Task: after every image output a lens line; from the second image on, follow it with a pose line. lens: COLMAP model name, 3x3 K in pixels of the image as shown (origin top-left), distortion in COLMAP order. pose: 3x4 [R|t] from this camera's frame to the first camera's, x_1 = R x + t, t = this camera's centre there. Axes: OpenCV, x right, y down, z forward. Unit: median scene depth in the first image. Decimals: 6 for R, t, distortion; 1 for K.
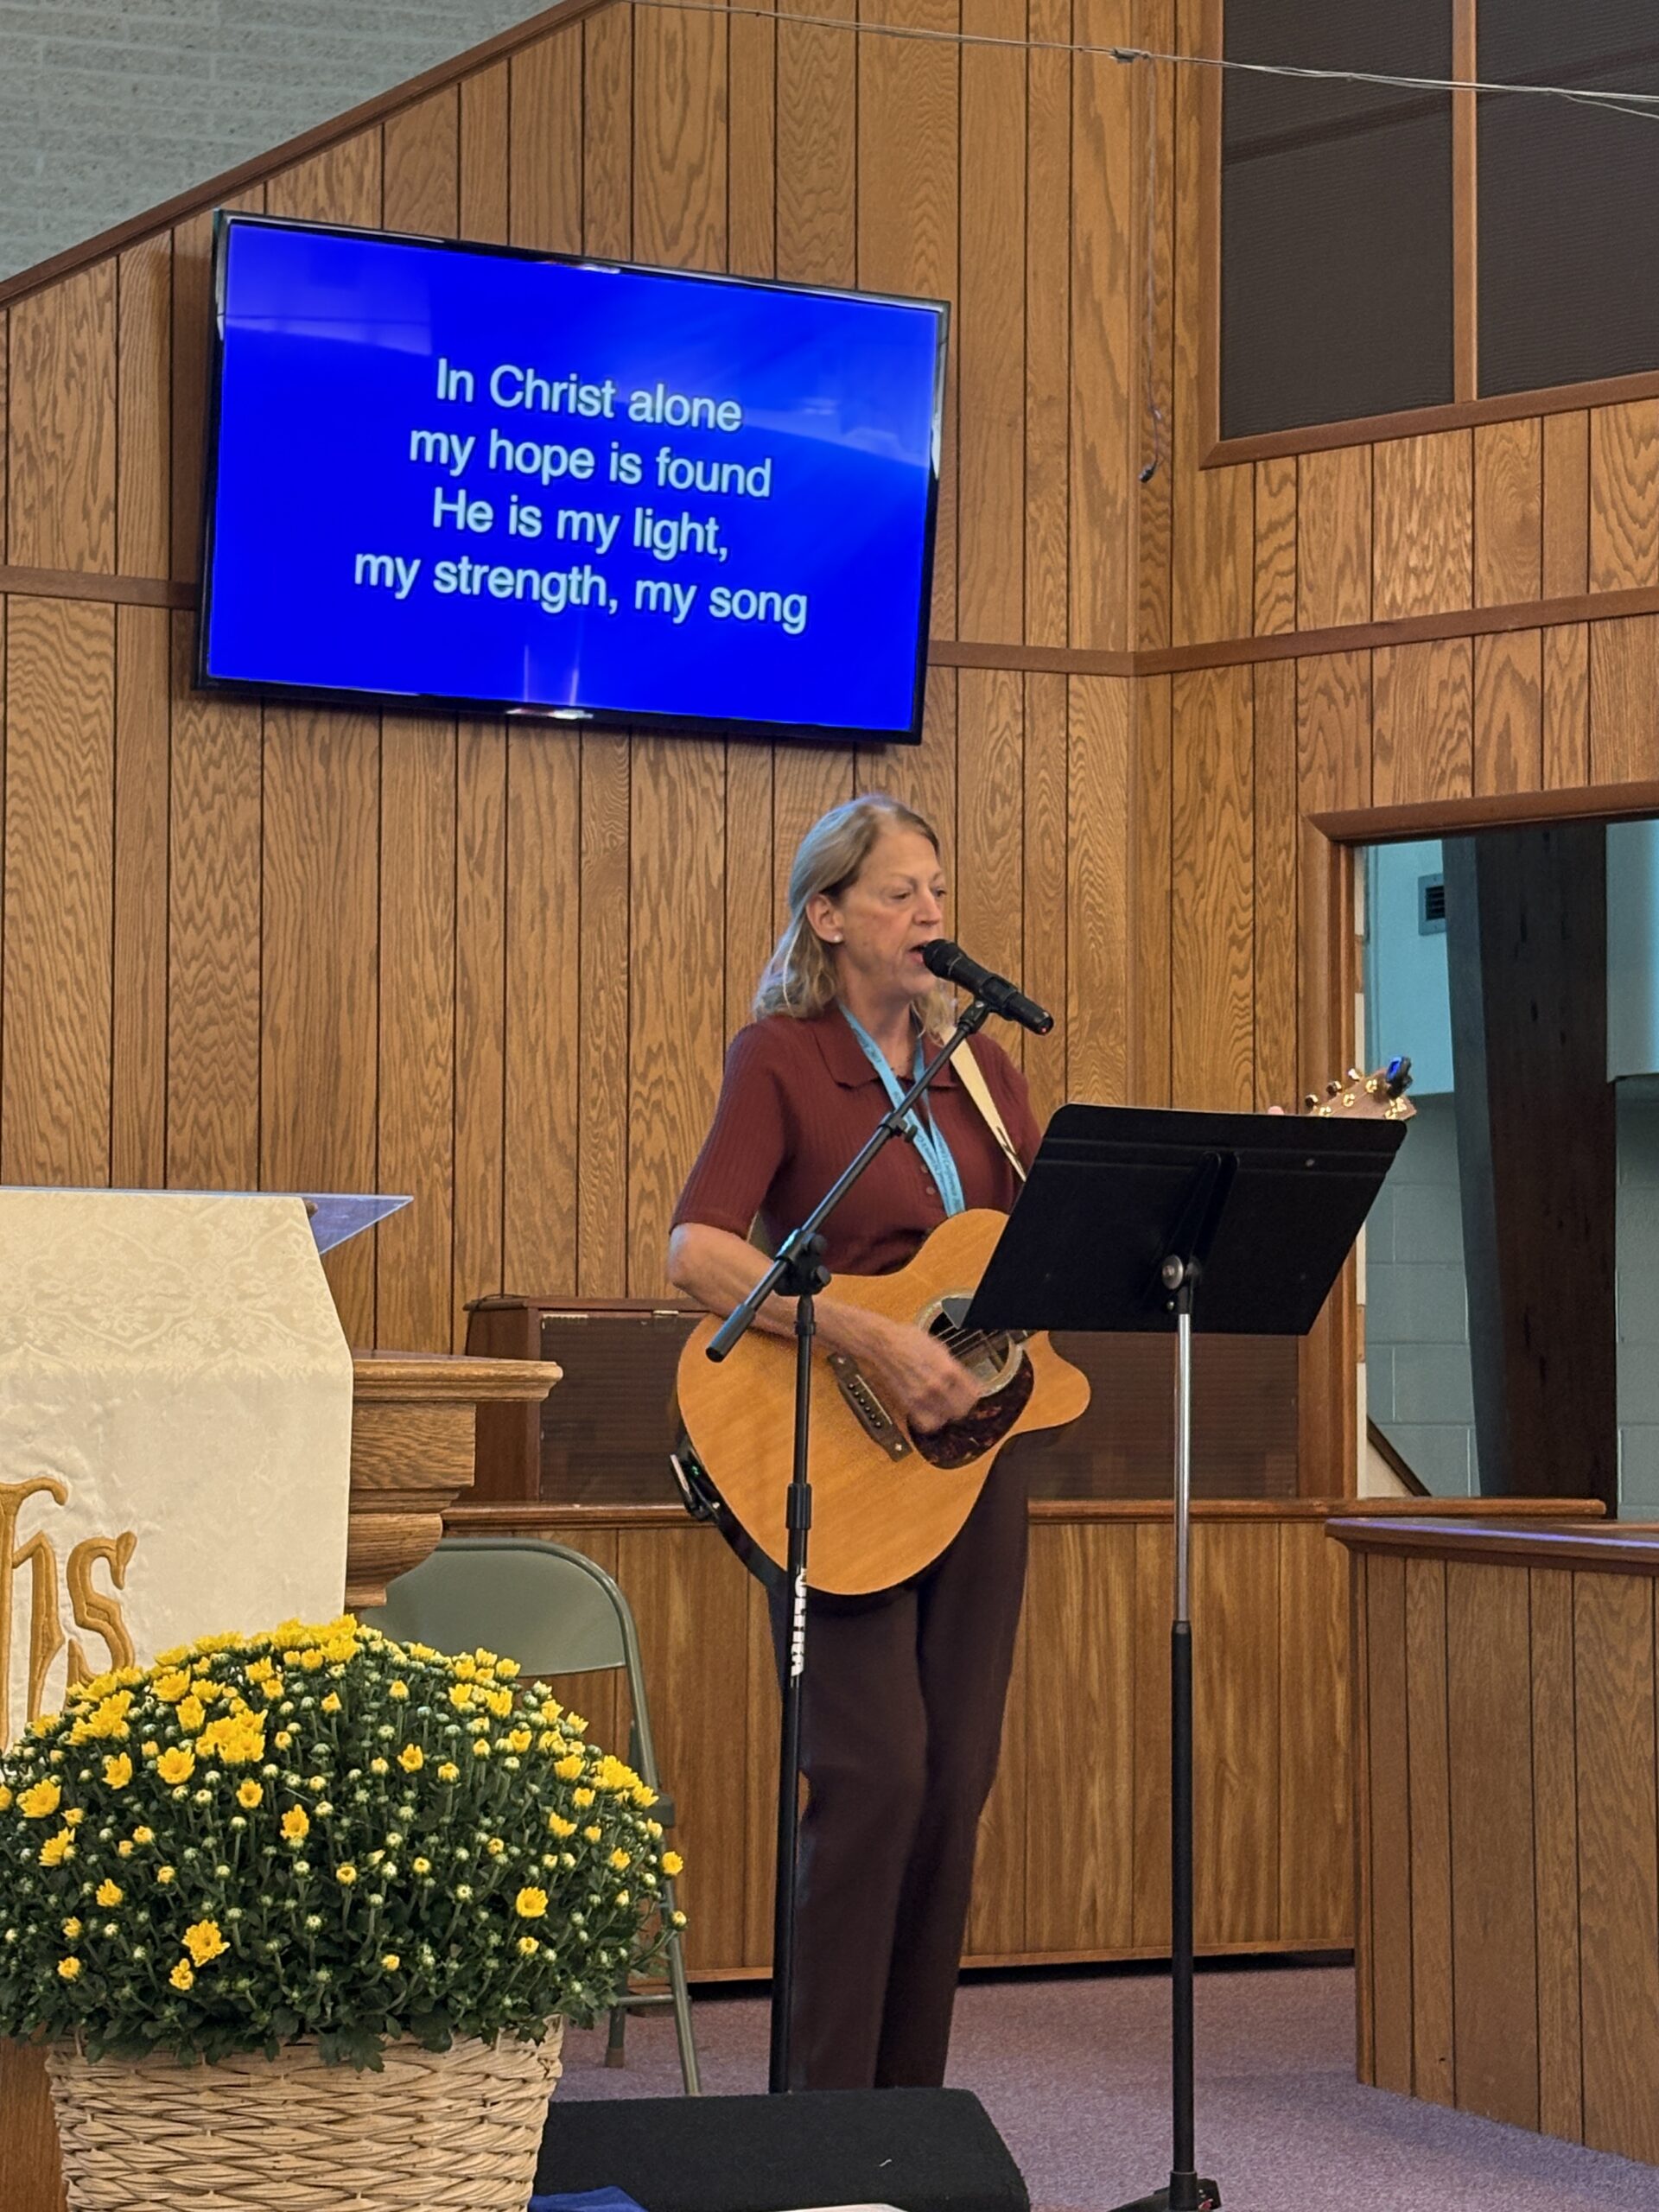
lens RADIAL K [[4554.9, 0, 829.5], [0, 4554.9, 1106.0], [0, 0, 1]] dist [0.234238, -0.916474]
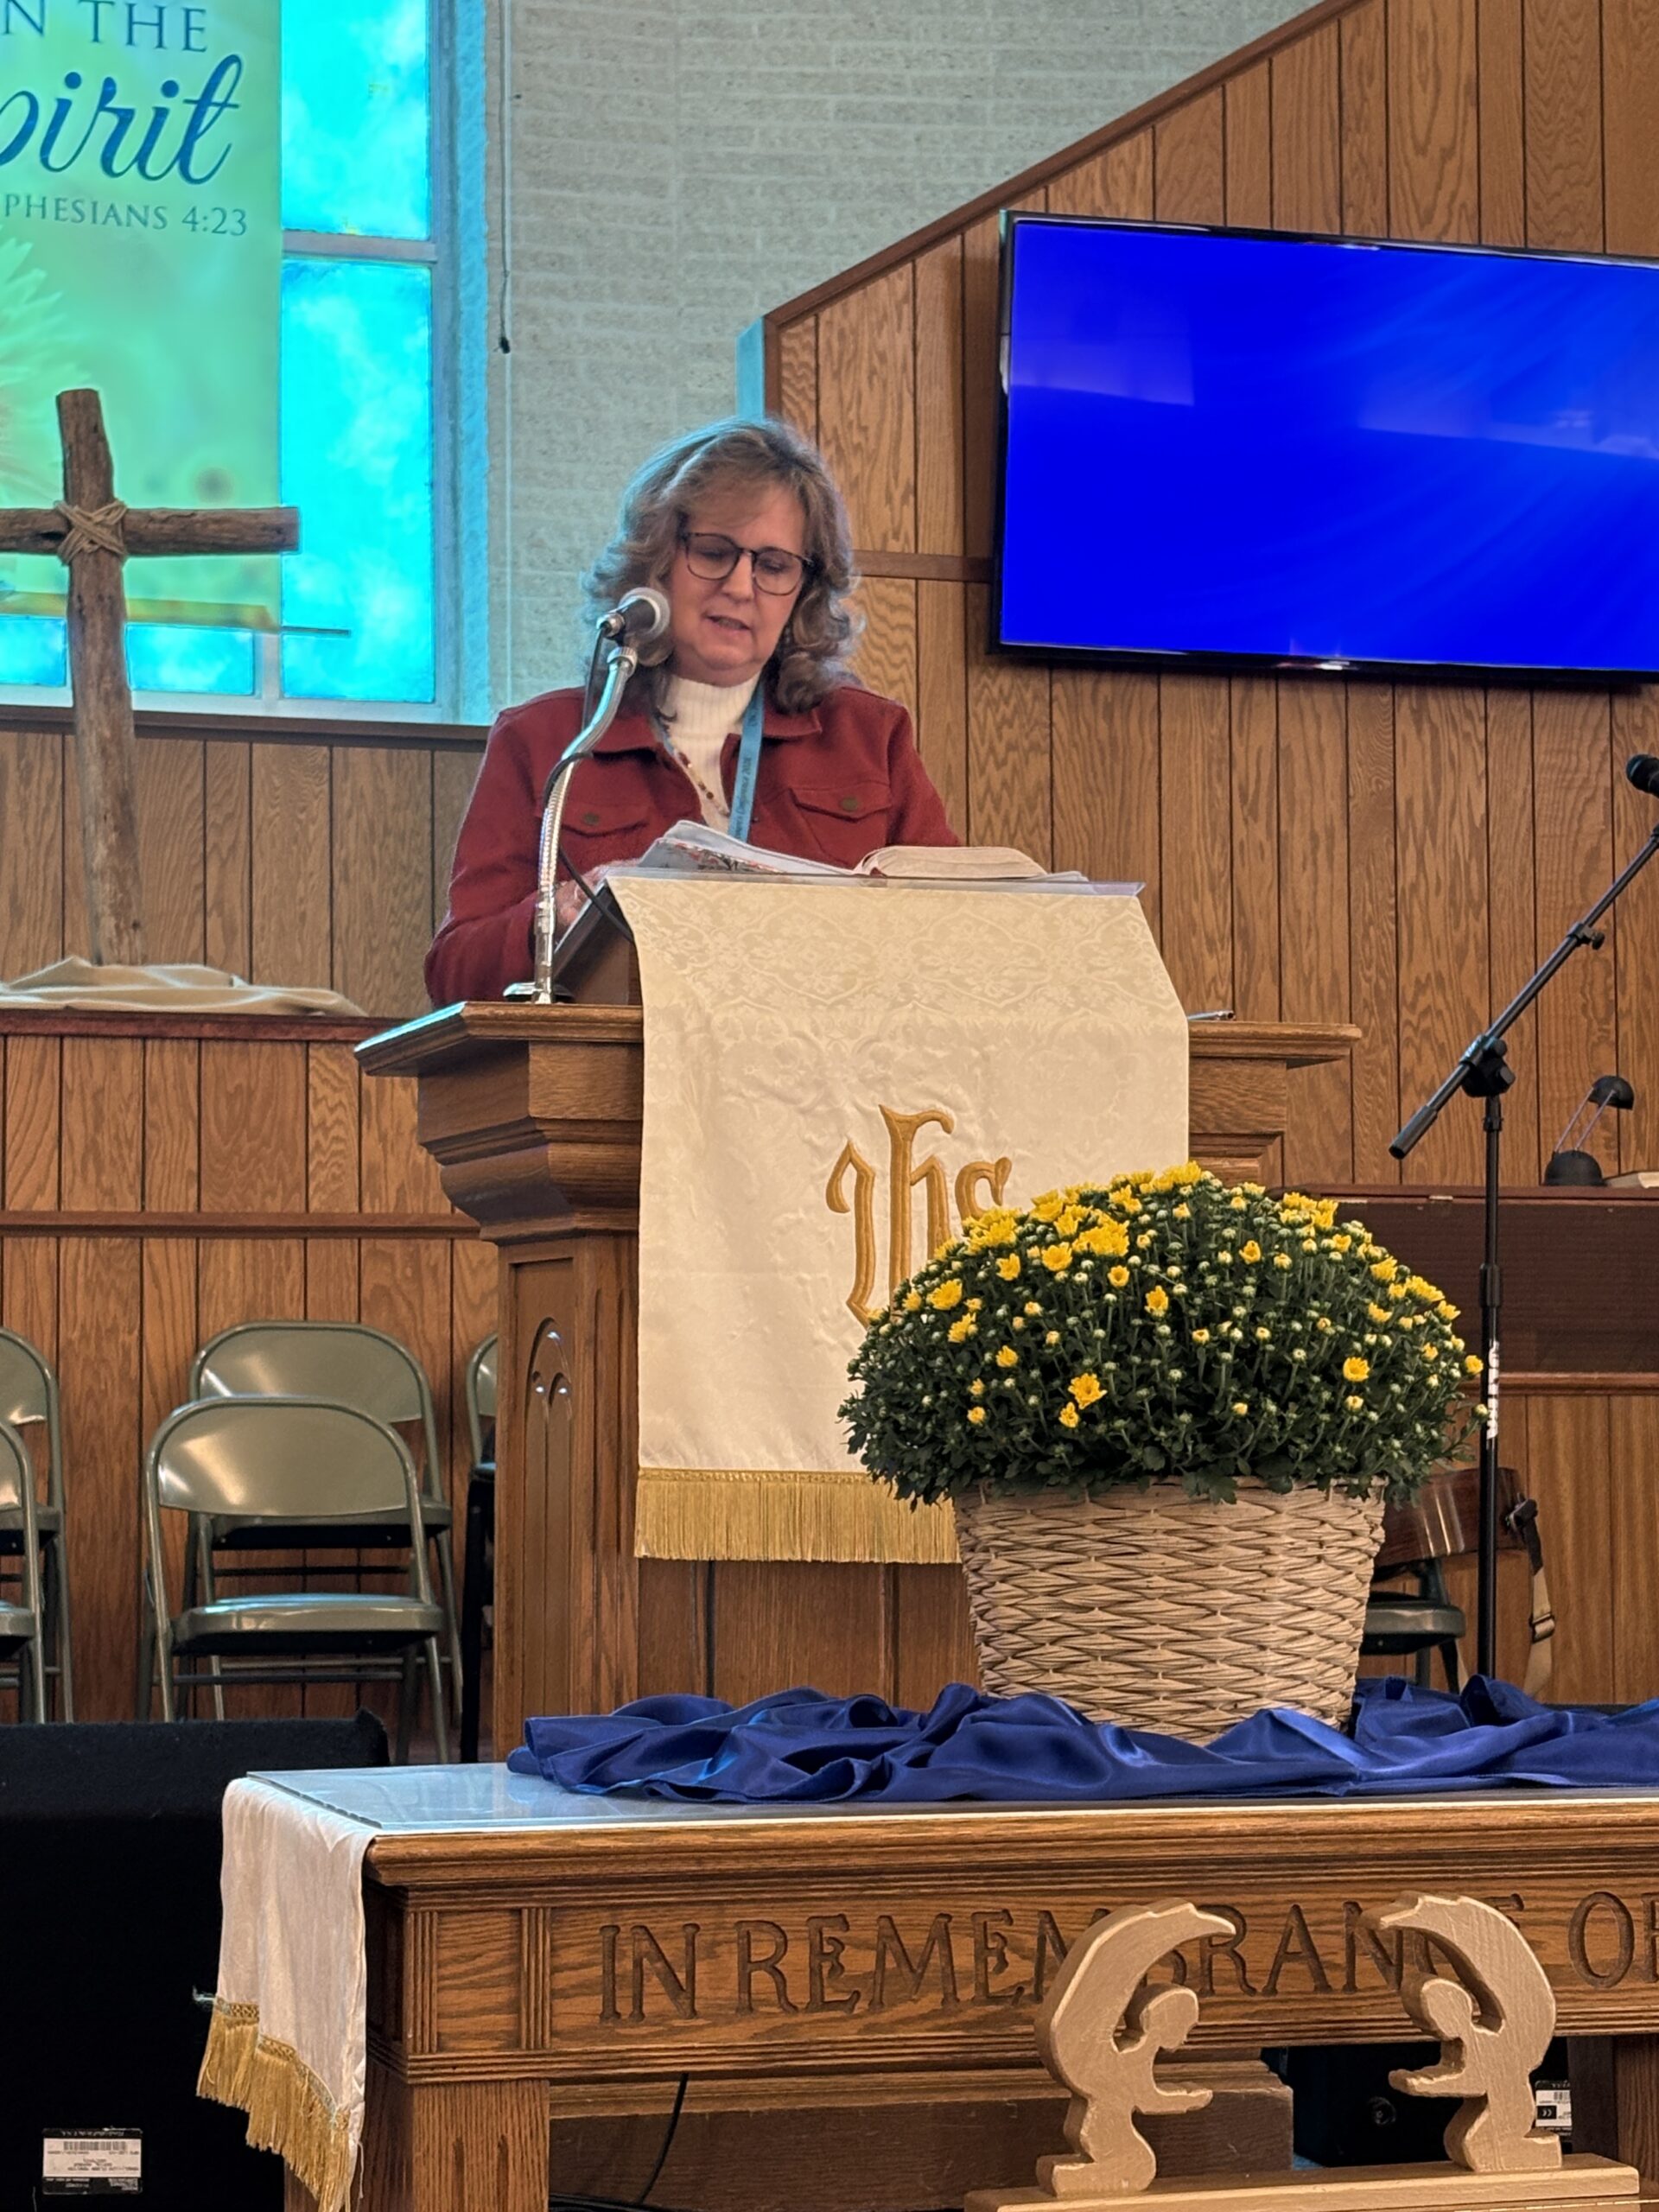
lens RADIAL K [[4521.1, 0, 829.5], [0, 4521.1, 1106.0], [0, 0, 1]] dist [0.268226, -1.063773]
pose [[0.986008, -0.025089, -0.164802, -0.001263], [0.020534, 0.999360, -0.029285, 0.045987], [0.165431, 0.025491, 0.985892, -0.062805]]
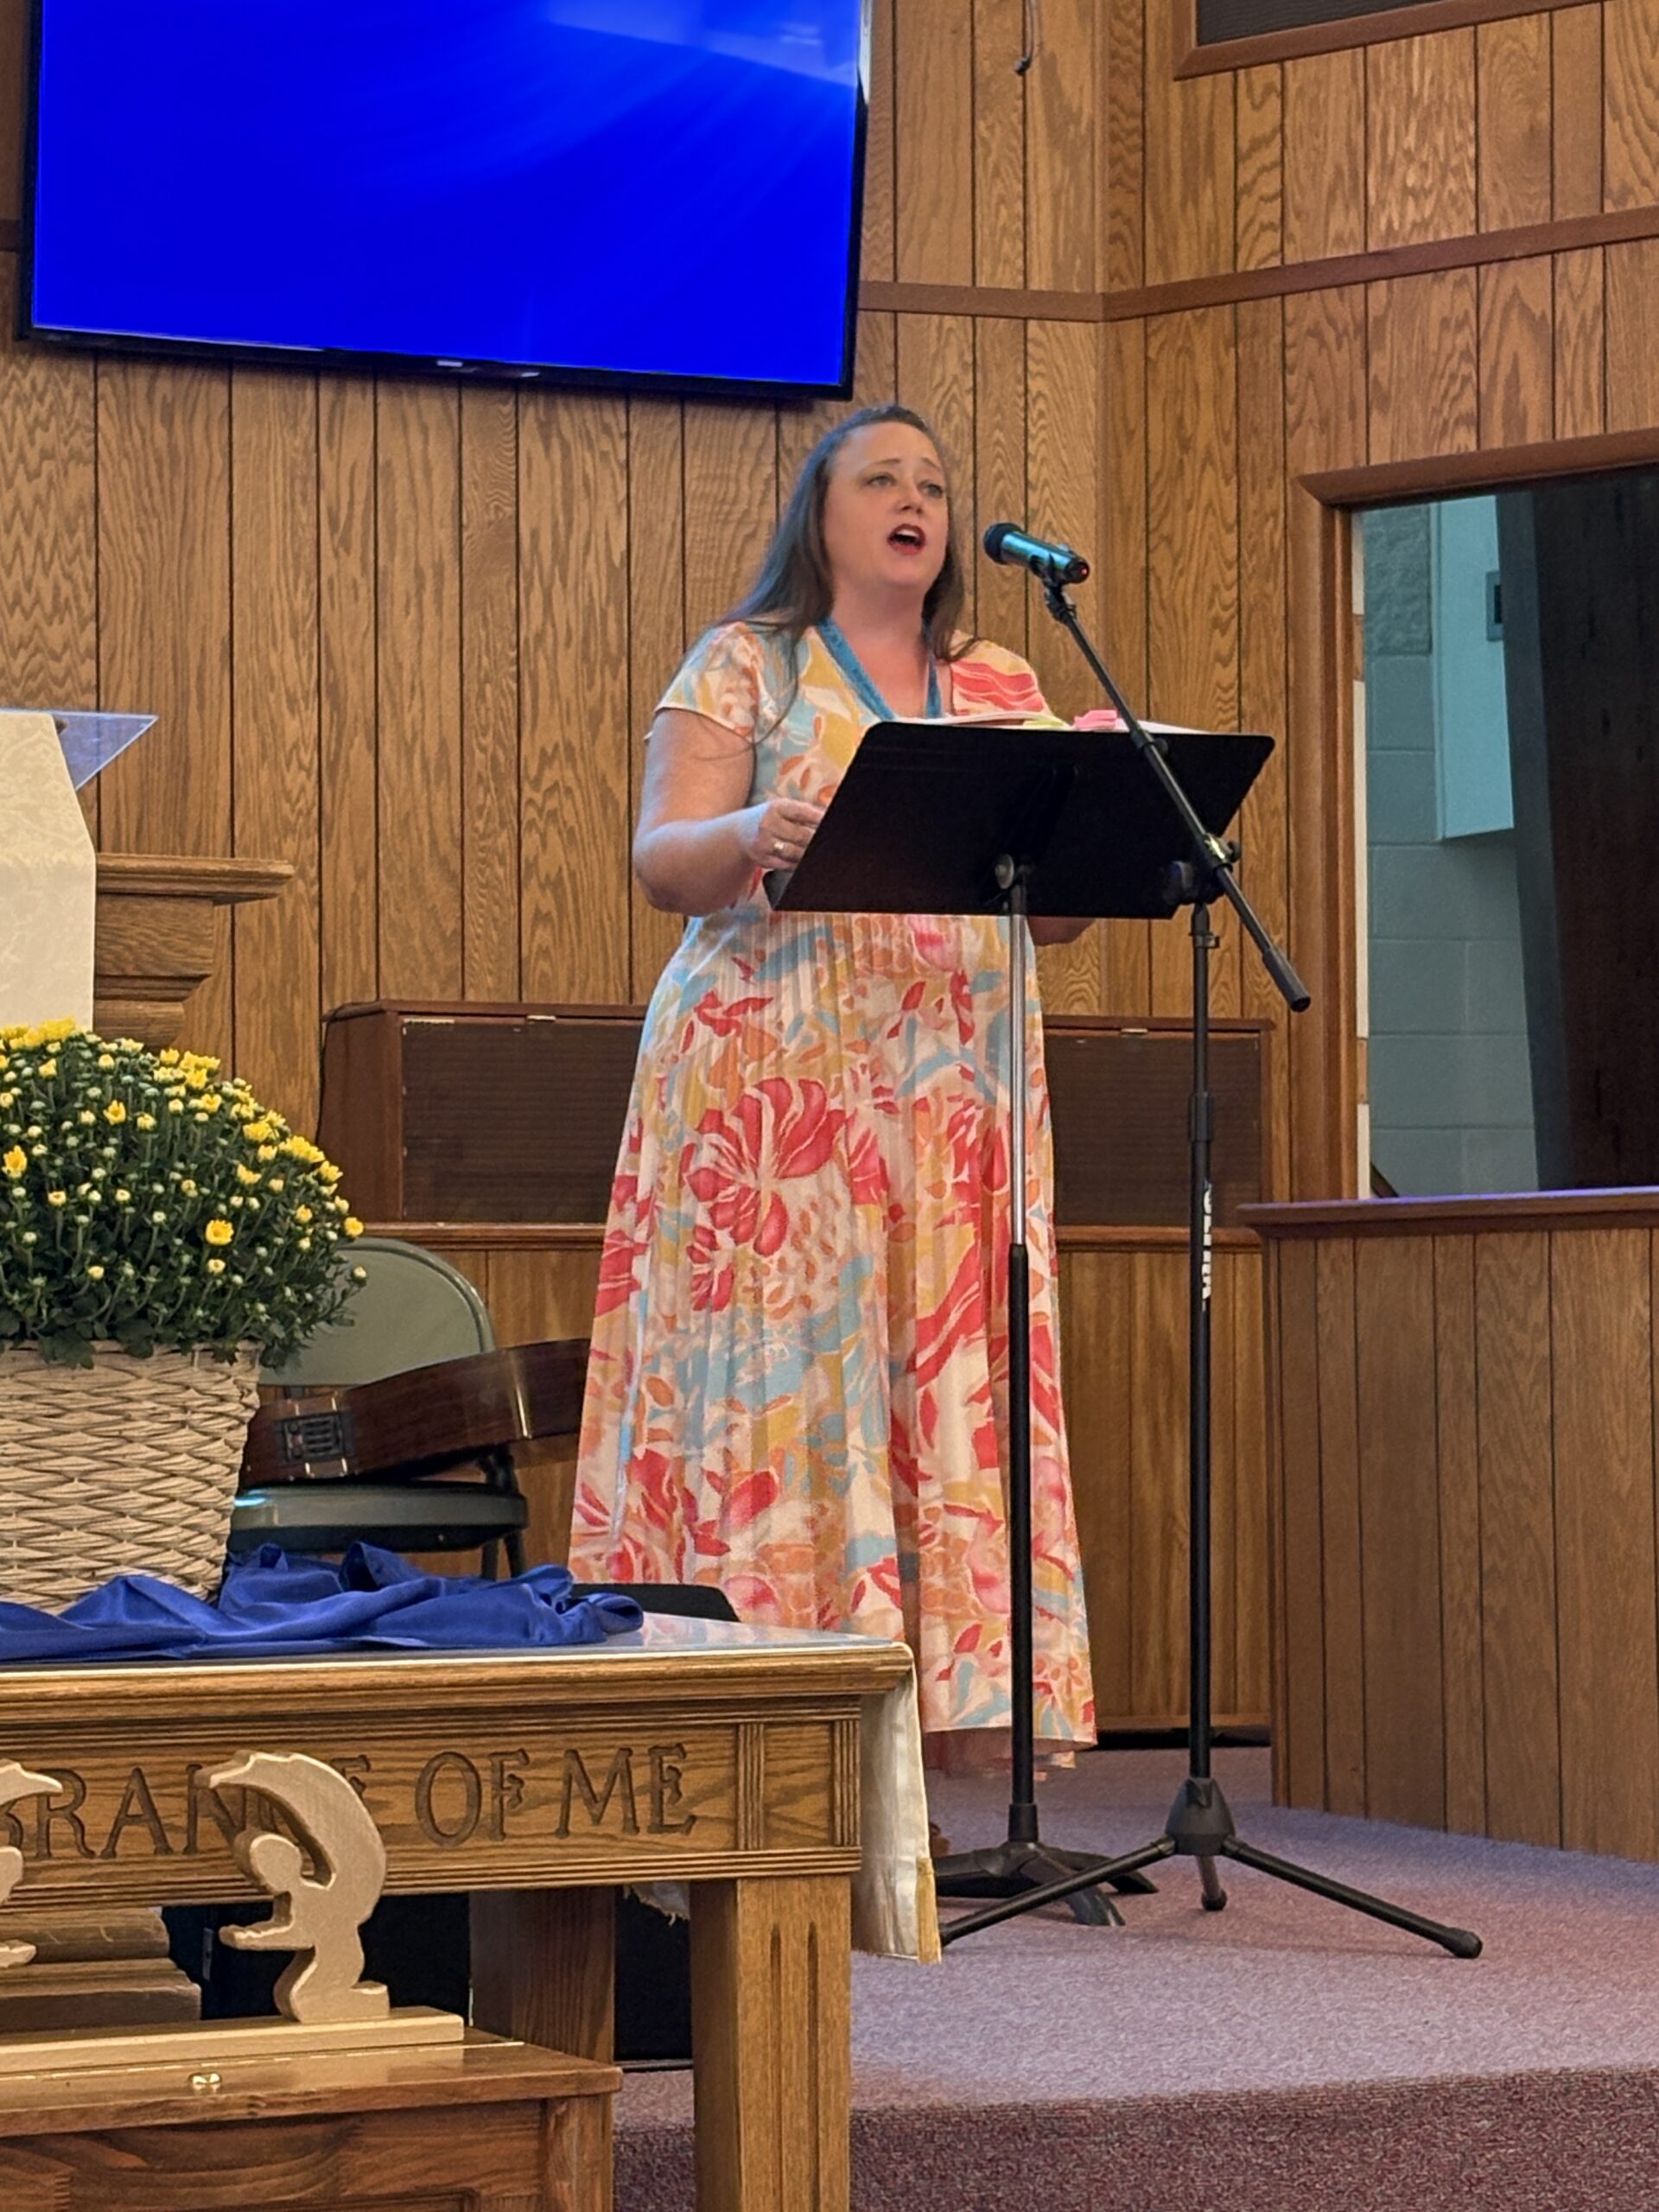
lens RADIAL K [[6157.6, 0, 829.5], [0, 6157.6, 1106.0], [0, 0, 1]] dist [0.278718, -1.257480]
pose [[0.999702, -0.010264, -0.022166, 0.042386], [0.010589, 0.999837, 0.014605, 0.040271], [0.022013, -0.014836, 0.999648, -0.192629]]
